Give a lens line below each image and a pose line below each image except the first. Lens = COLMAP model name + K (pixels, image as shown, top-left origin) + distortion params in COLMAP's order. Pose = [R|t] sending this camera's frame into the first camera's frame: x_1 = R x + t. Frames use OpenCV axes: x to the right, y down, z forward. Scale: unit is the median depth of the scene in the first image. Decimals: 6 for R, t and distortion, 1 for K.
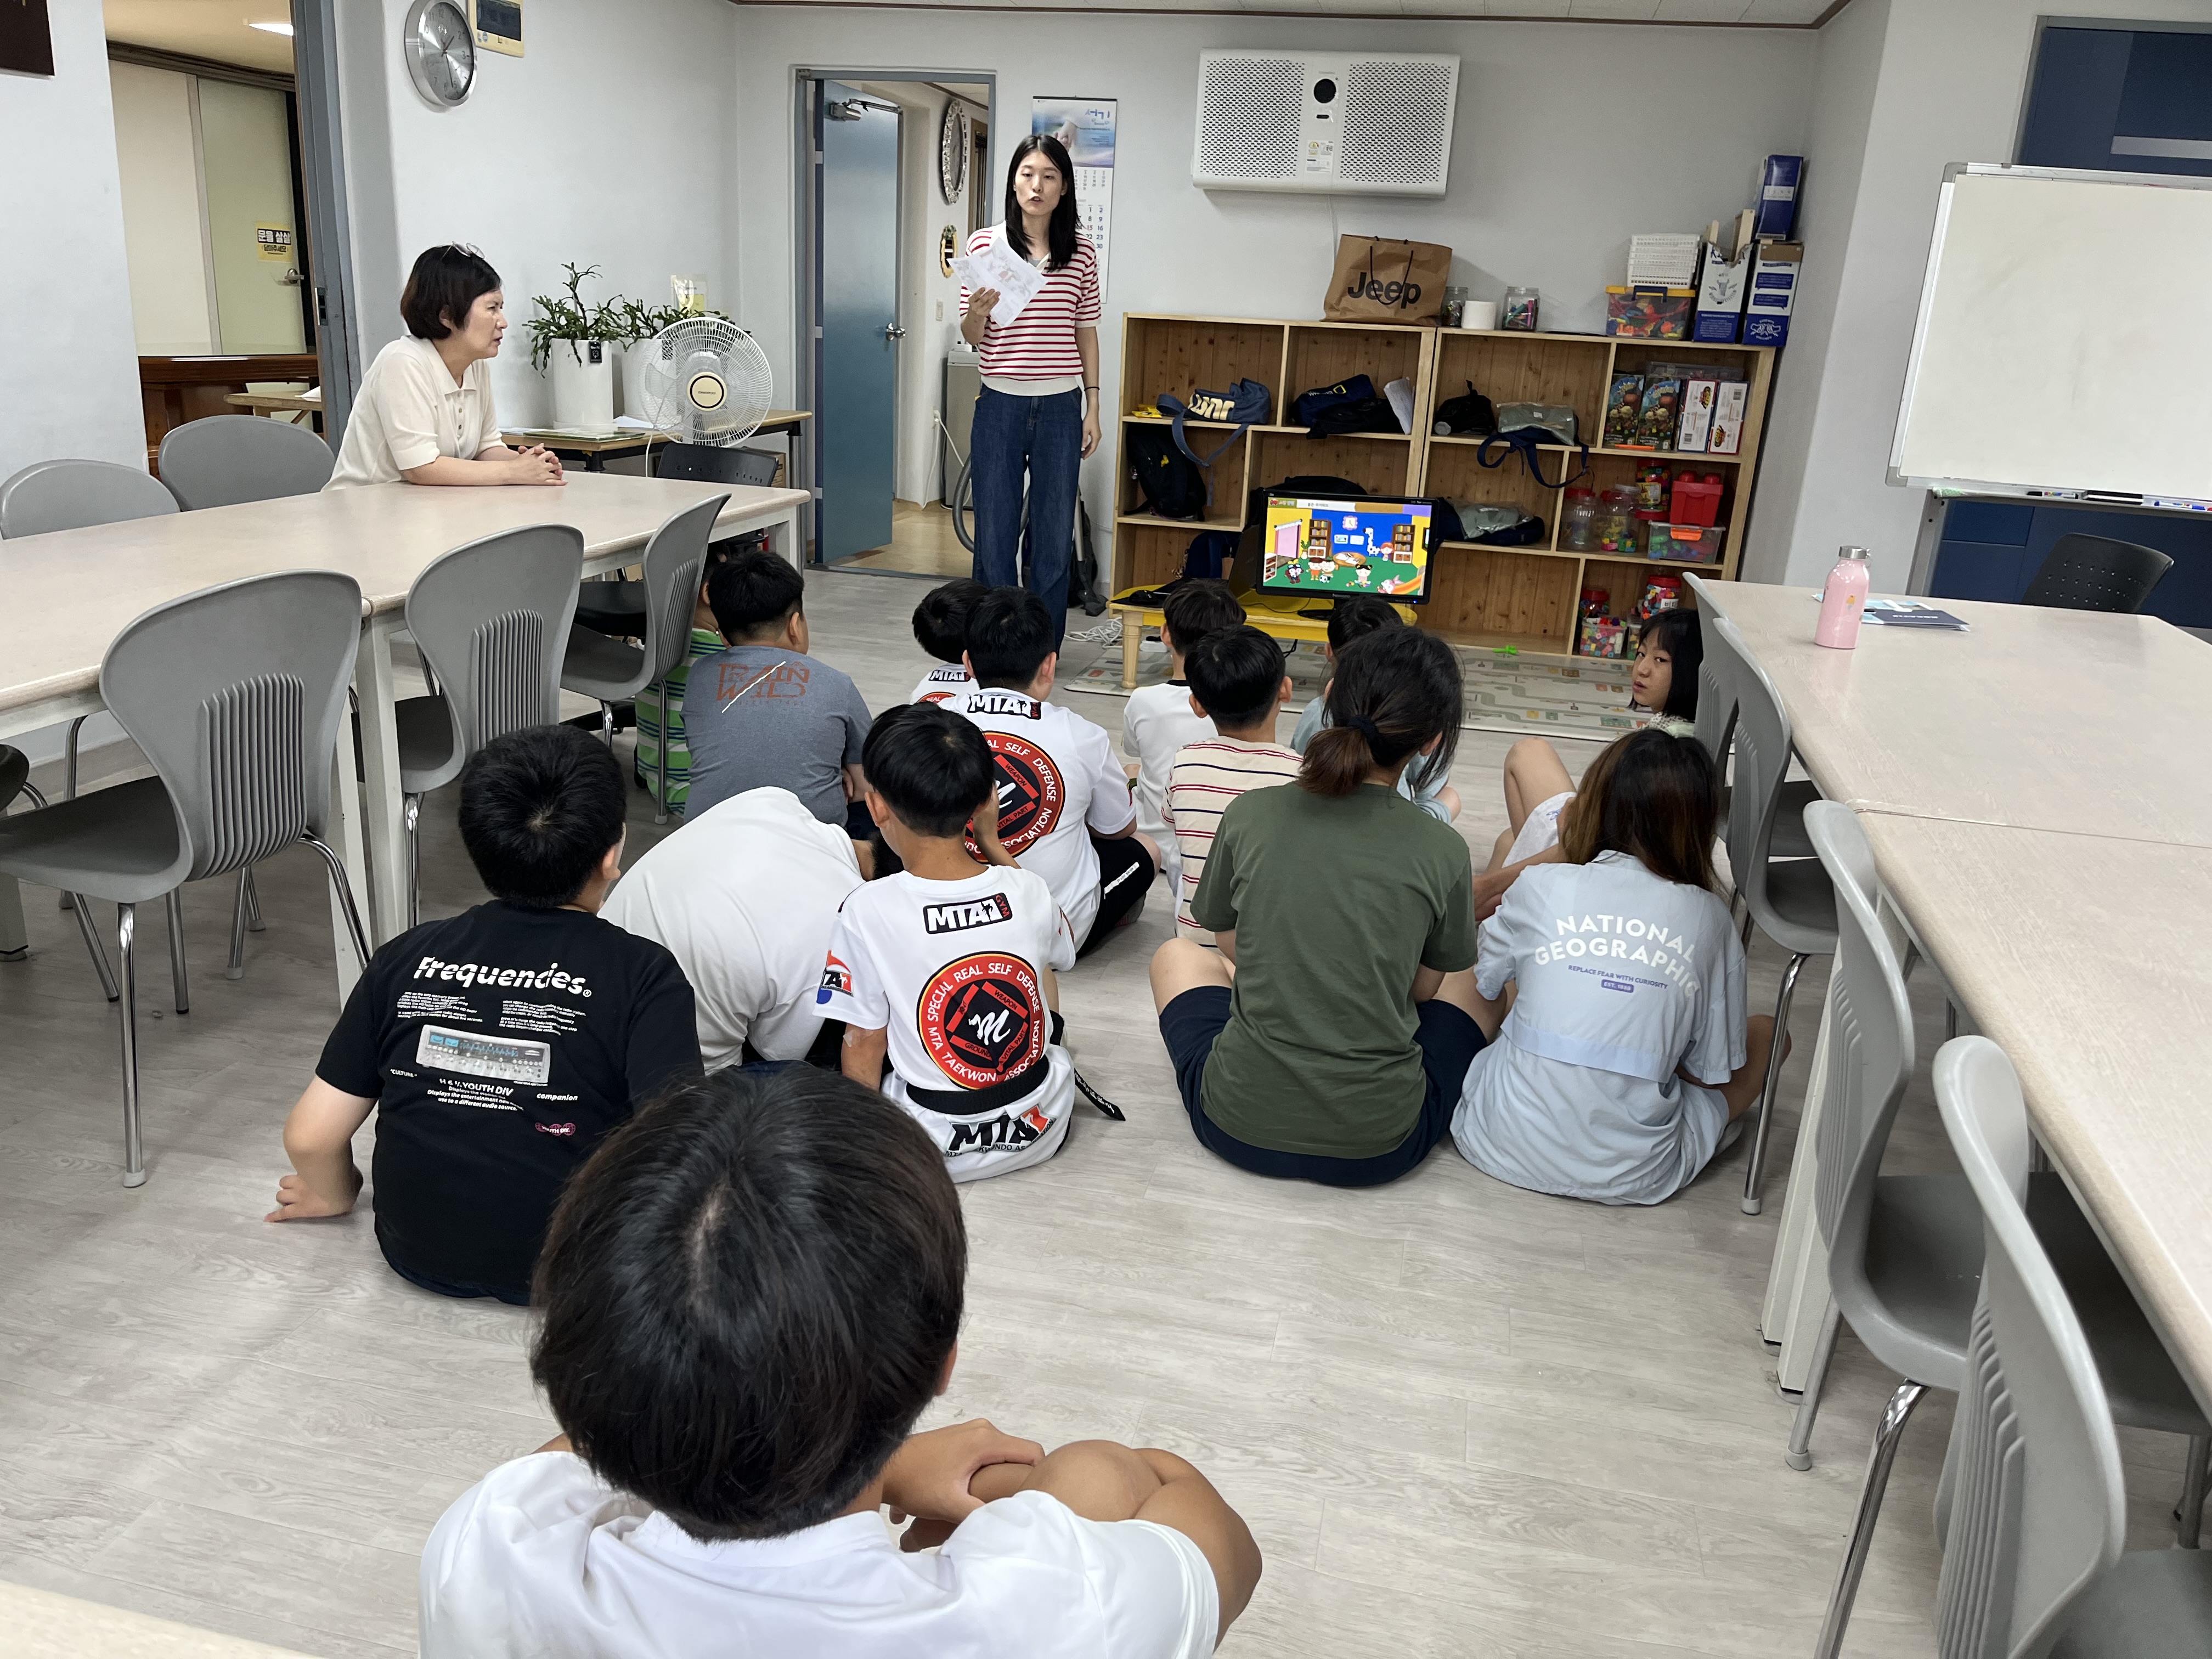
lens RADIAL K [[1693.0, 0, 1100.3], [0, 1693.0, 838.0], [0, 0, 1]] dist [0.058313, -0.092046]
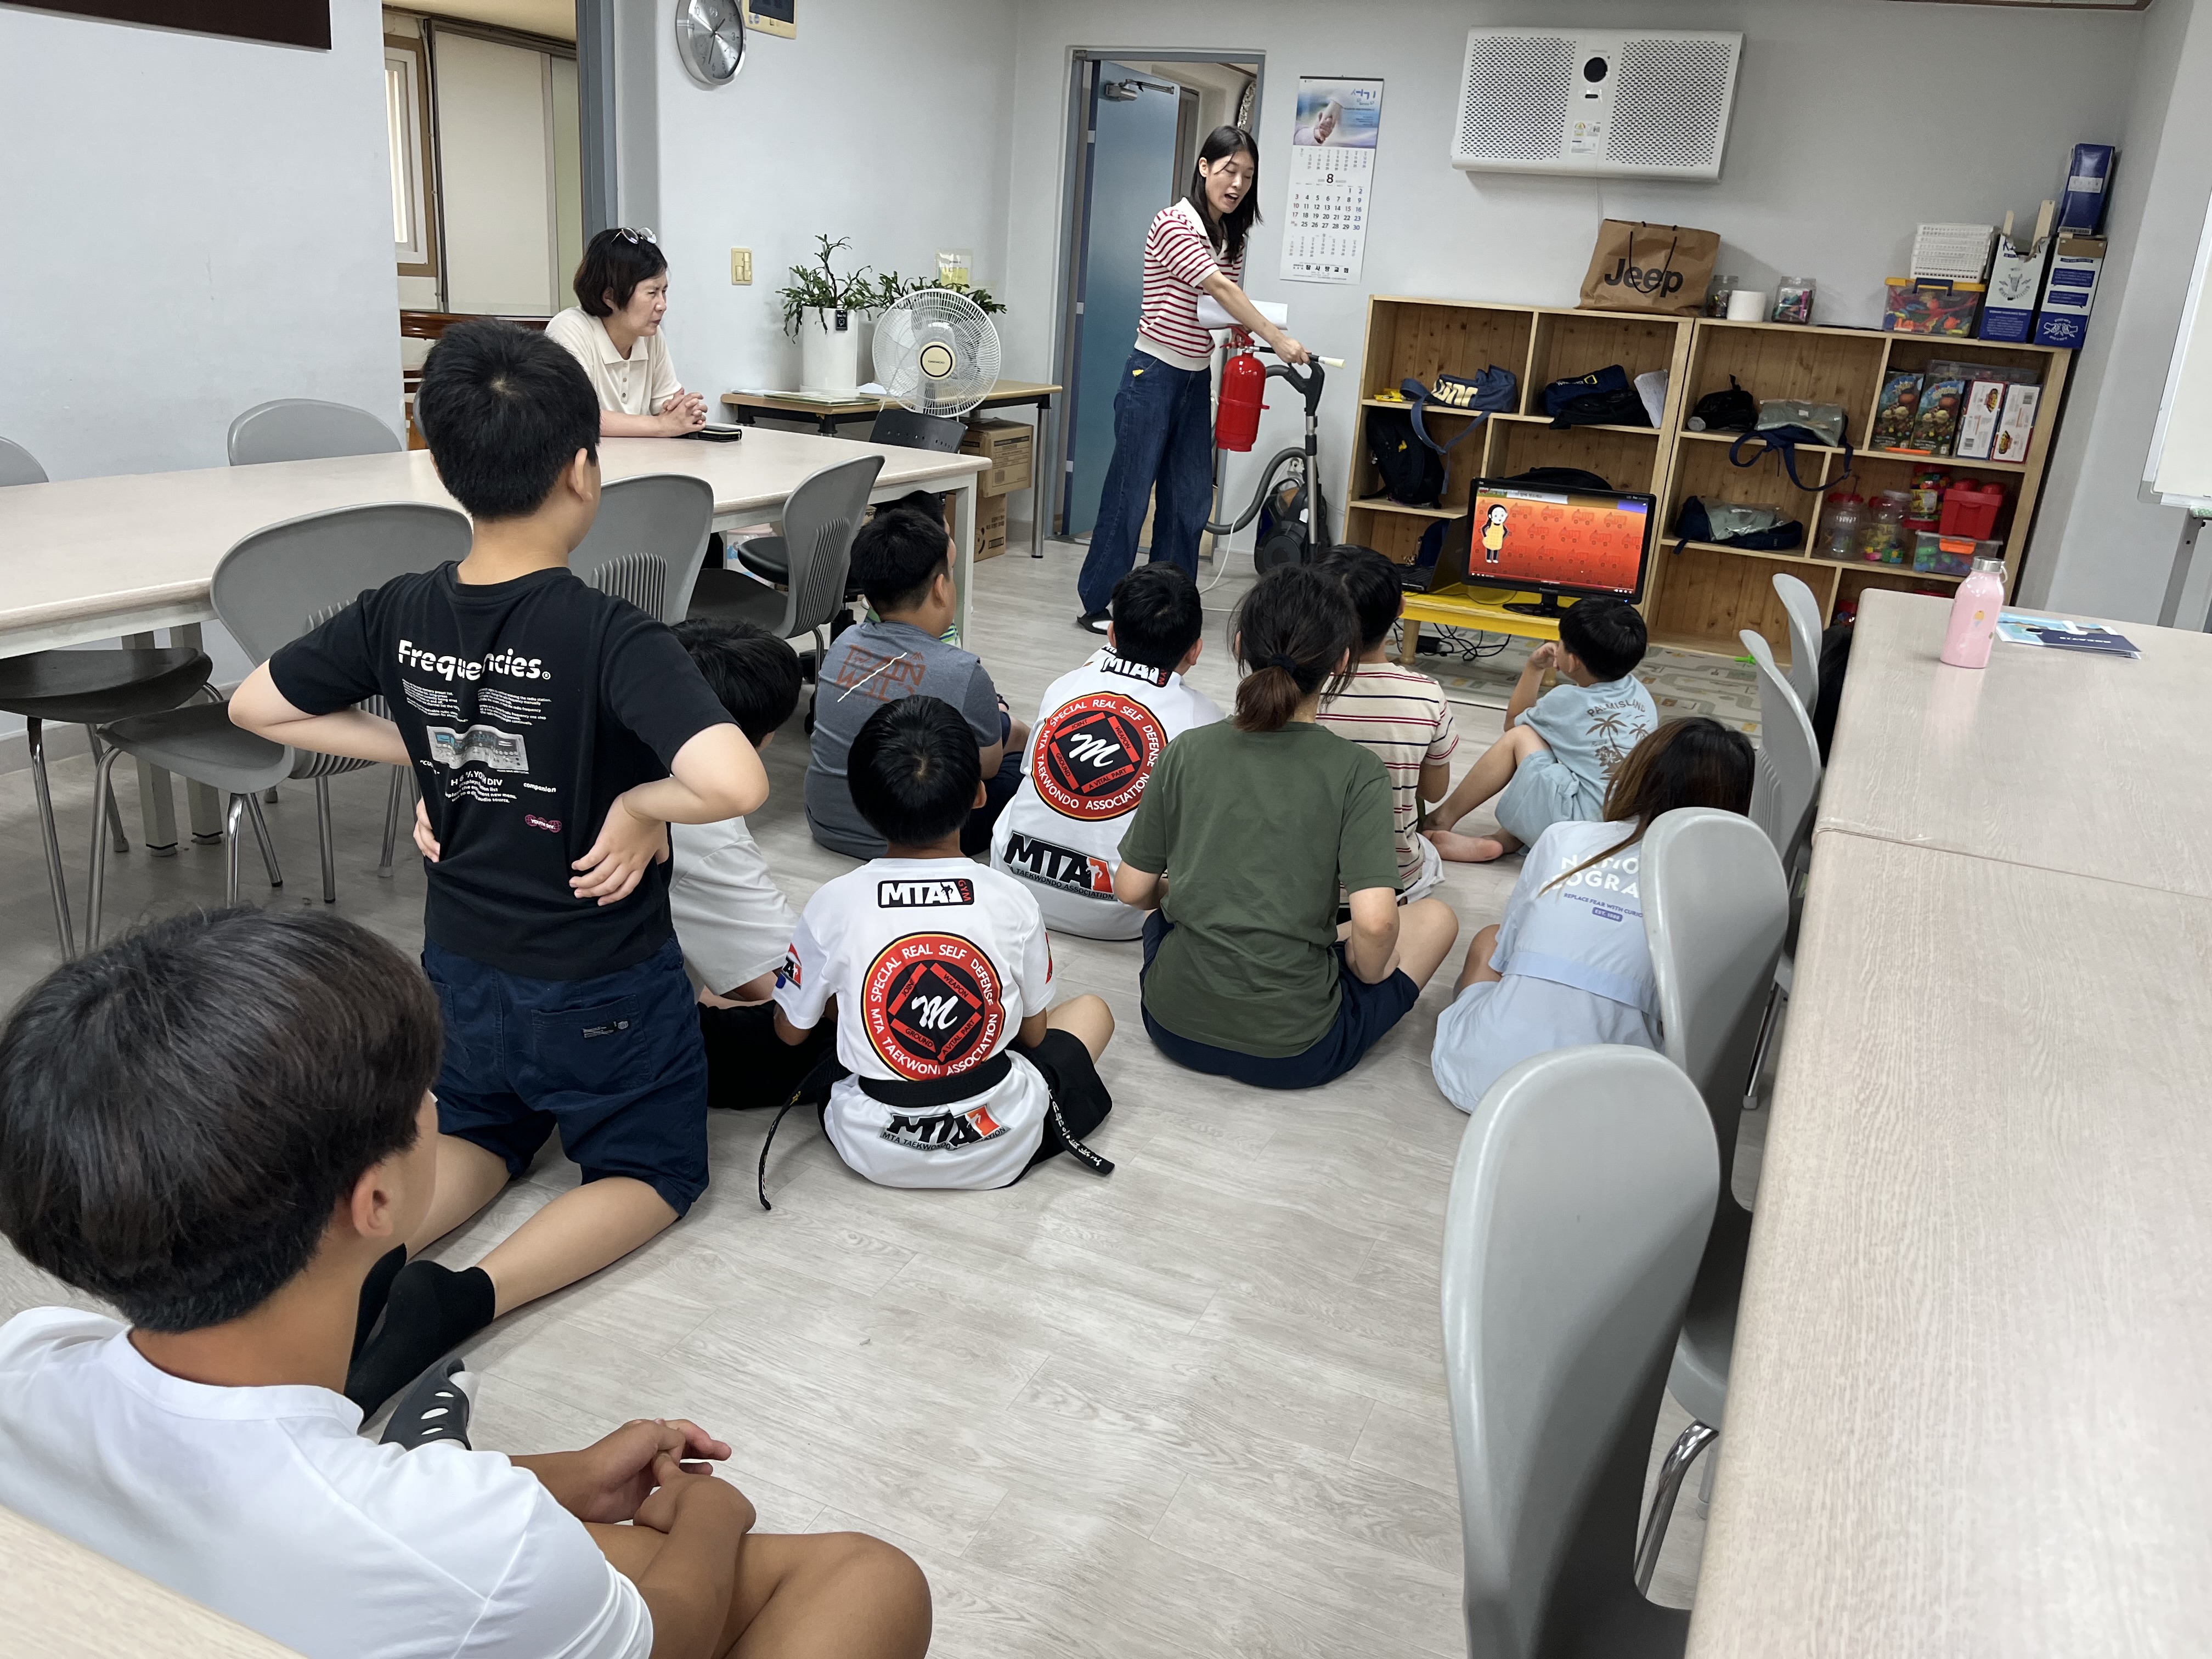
lens RADIAL K [[1693.0, 0, 1104.4], [0, 1693.0, 822.1], [0, 0, 1]] dist [0.058313, -0.092046]
pose [[0.980456, 0.079352, -0.180026, 0.067900], [-0.079318, 0.996822, 0.007396, 0.001322], [0.180041, 0.007028, 0.983634, 0.002236]]
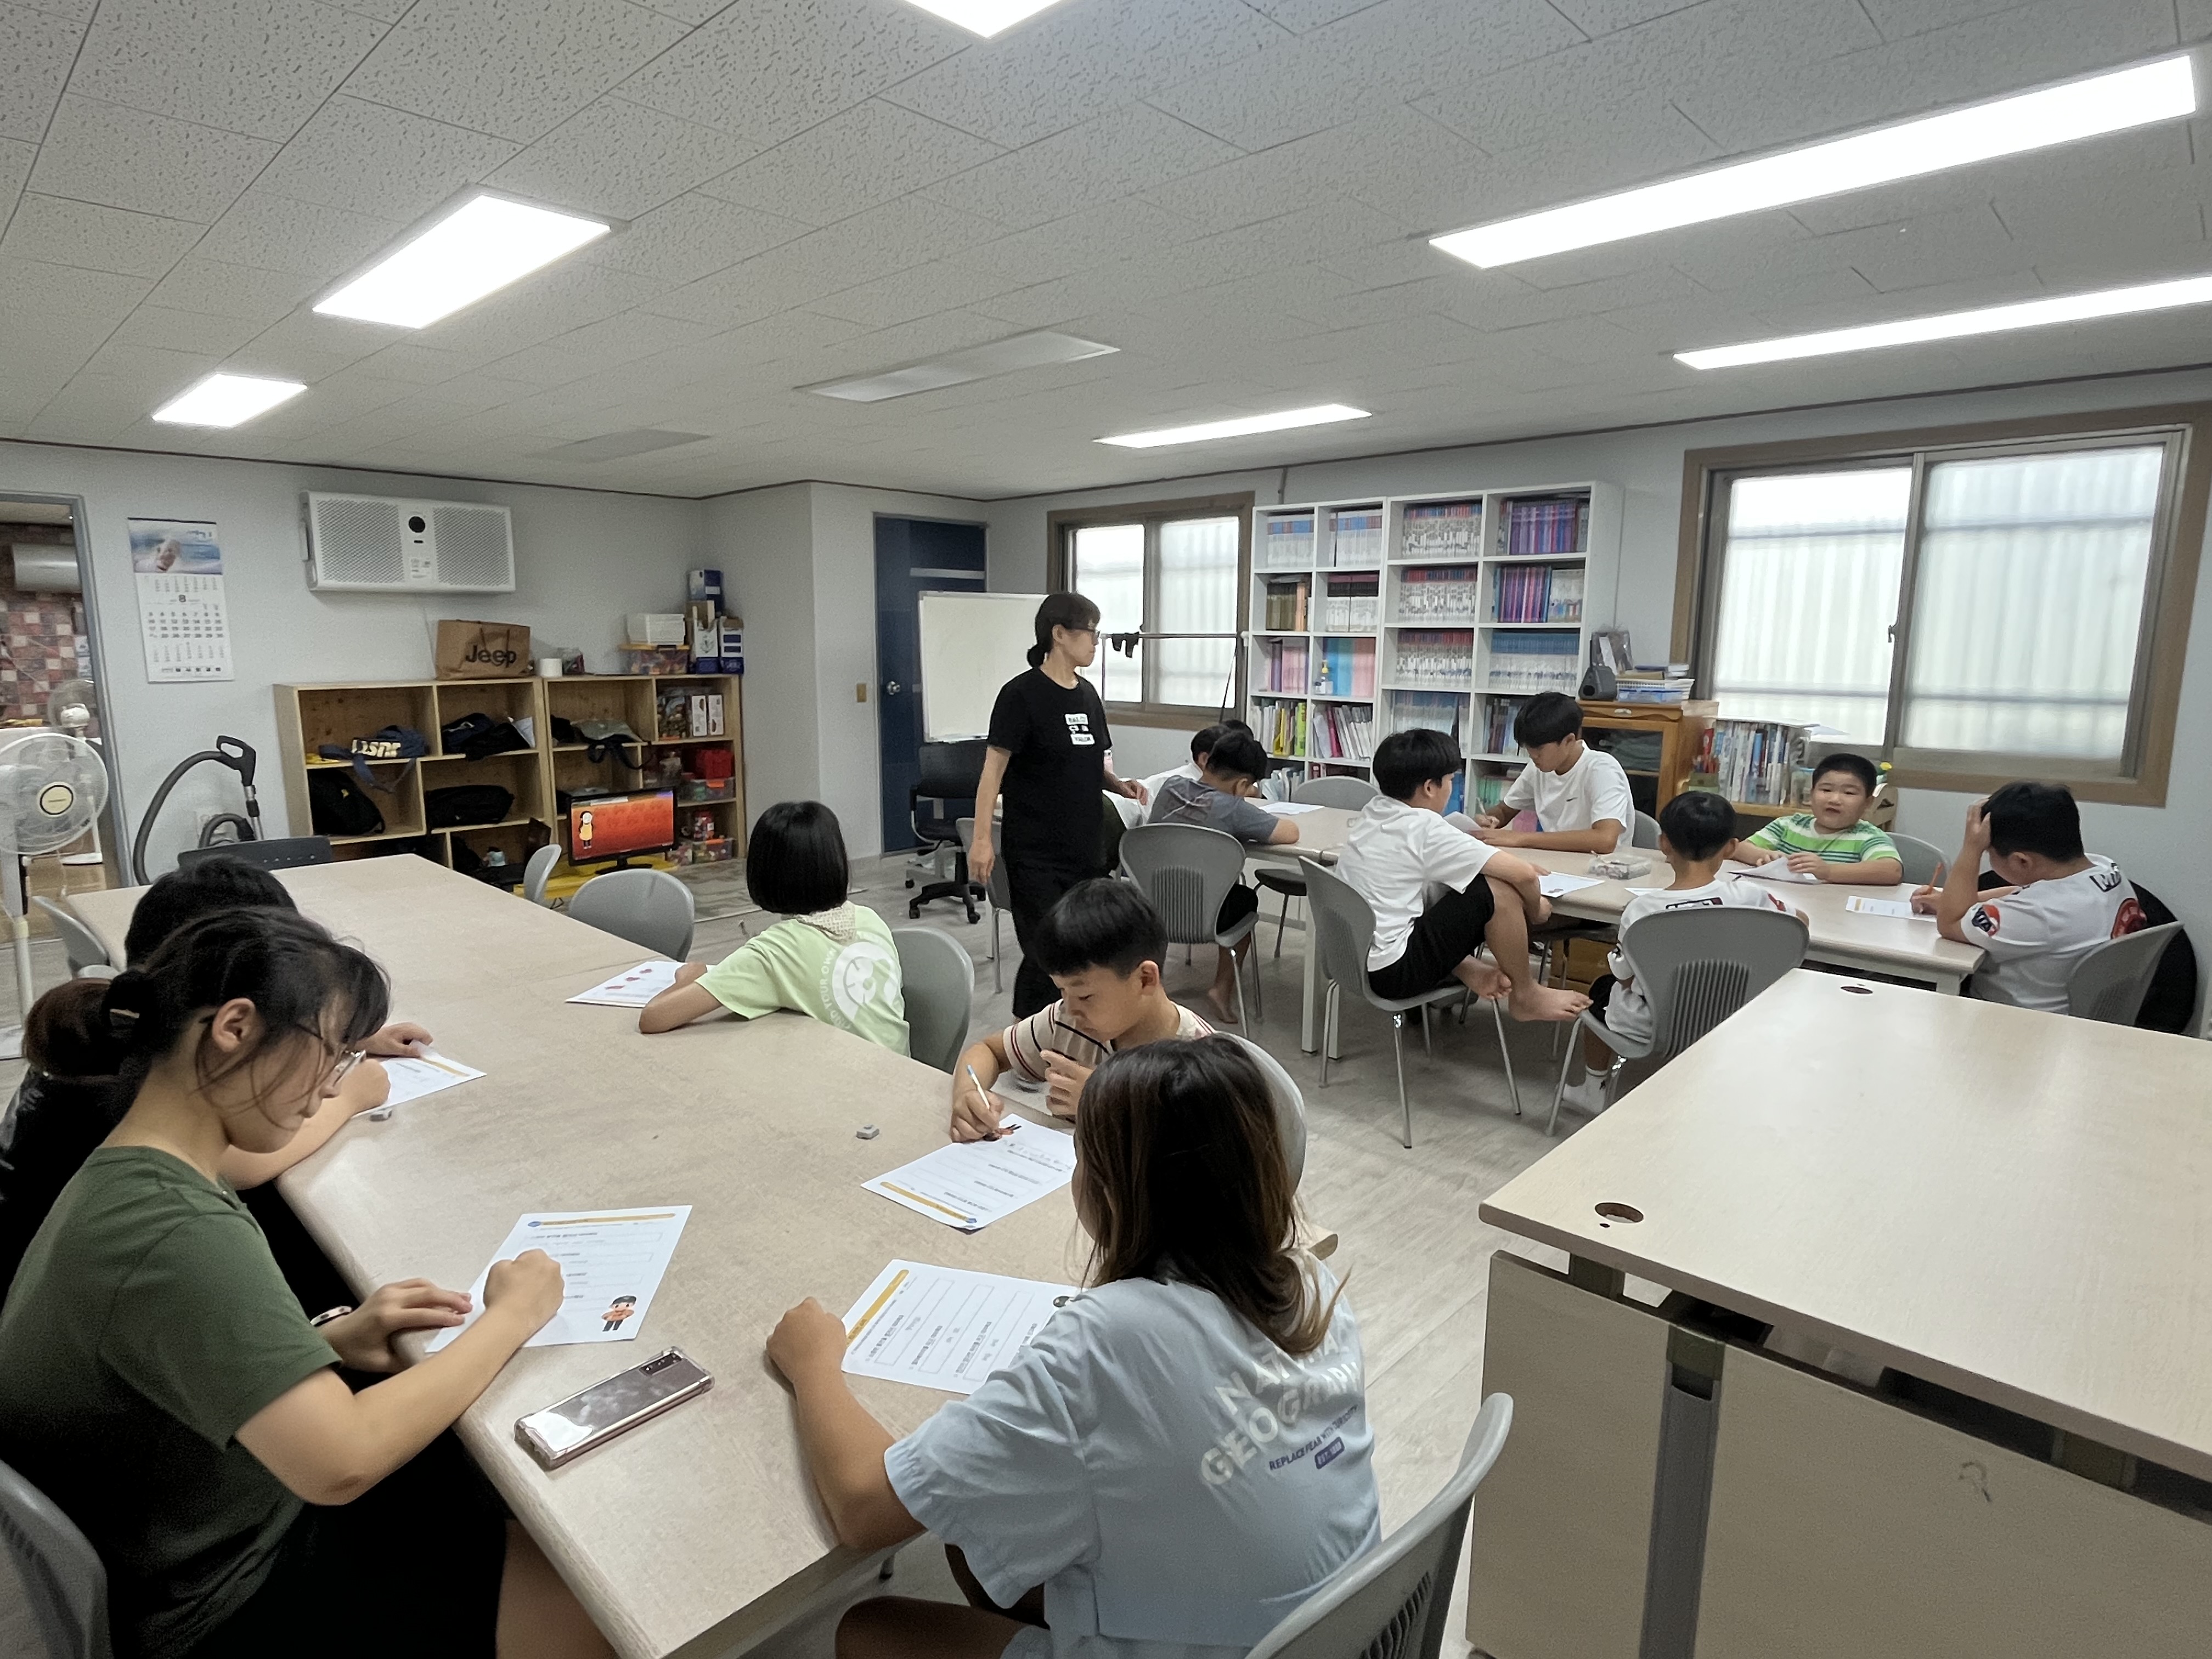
lens RADIAL K [[1226.6, 0, 1083.6], [0, 1226.6, 827.6], [0, 0, 1]] dist [0.023731, -0.007199]
pose [[0.524707, -0.189762, 0.829863, -0.483851], [0.285619, 0.957575, 0.038373, -0.079889], [-0.801937, 0.216890, 0.556646, 0.041236]]
